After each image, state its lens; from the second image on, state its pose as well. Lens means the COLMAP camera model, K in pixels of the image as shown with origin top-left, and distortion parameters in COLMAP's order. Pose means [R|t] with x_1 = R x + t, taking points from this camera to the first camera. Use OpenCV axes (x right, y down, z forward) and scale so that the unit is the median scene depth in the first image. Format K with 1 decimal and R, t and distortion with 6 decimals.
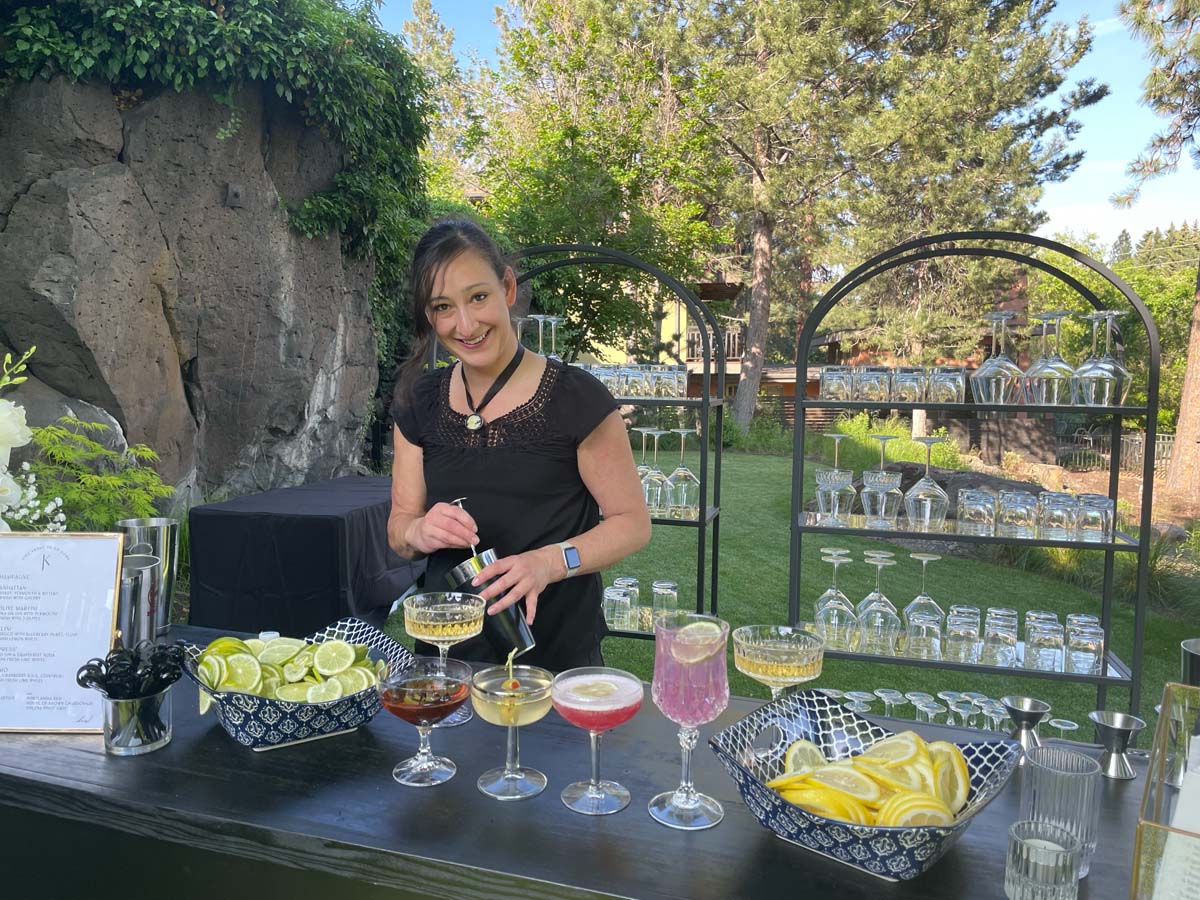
lens RADIAL K [[888.5, 0, 600.0], [0, 888.5, 450.0], [0, 0, 1]] dist [0.079228, -0.111211]
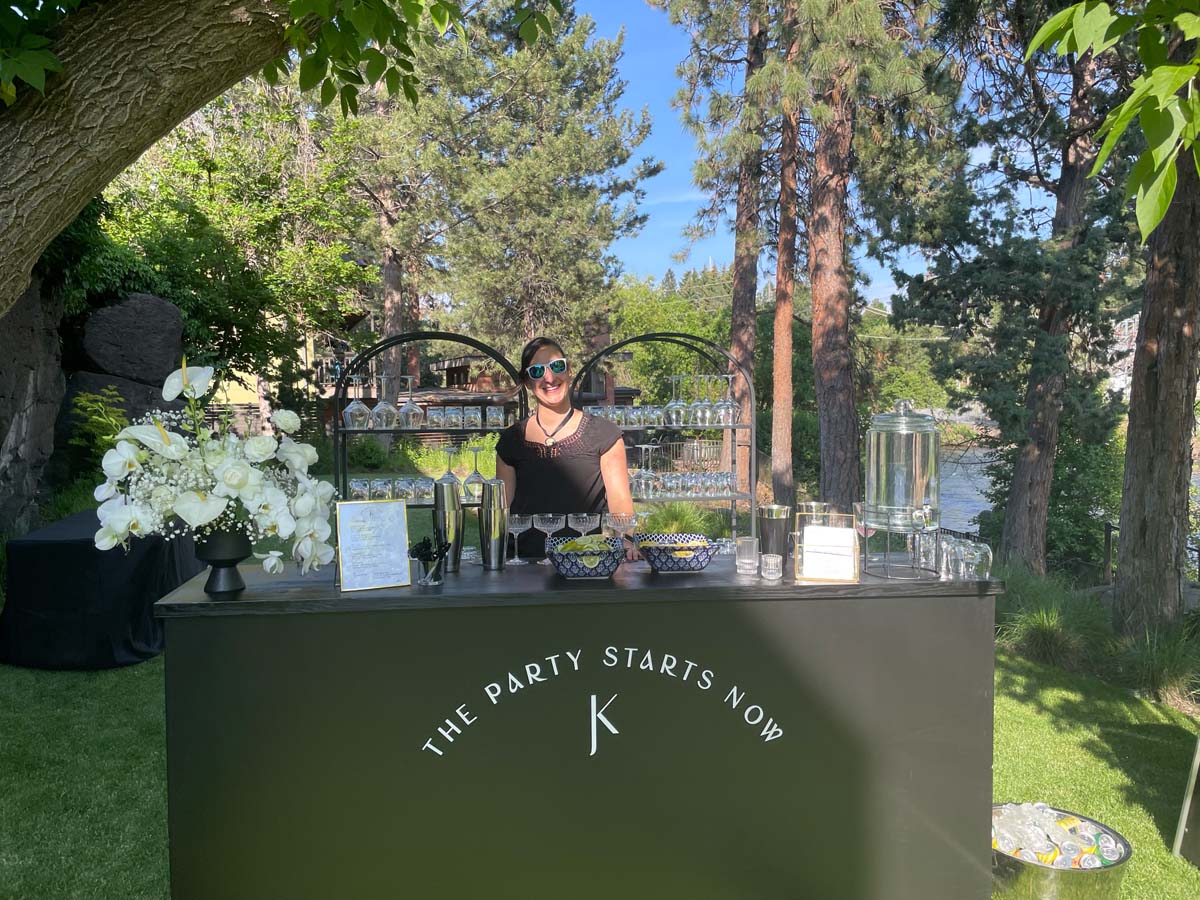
lens RADIAL K [[888.5, 0, 600.0], [0, 888.5, 450.0], [0, 0, 1]] dist [0.079228, -0.111211]
pose [[0.903946, -0.044528, 0.425323, -0.064681], [0.054553, 0.998446, -0.011414, 0.001412], [-0.424154, 0.033520, 0.904970, -0.076310]]
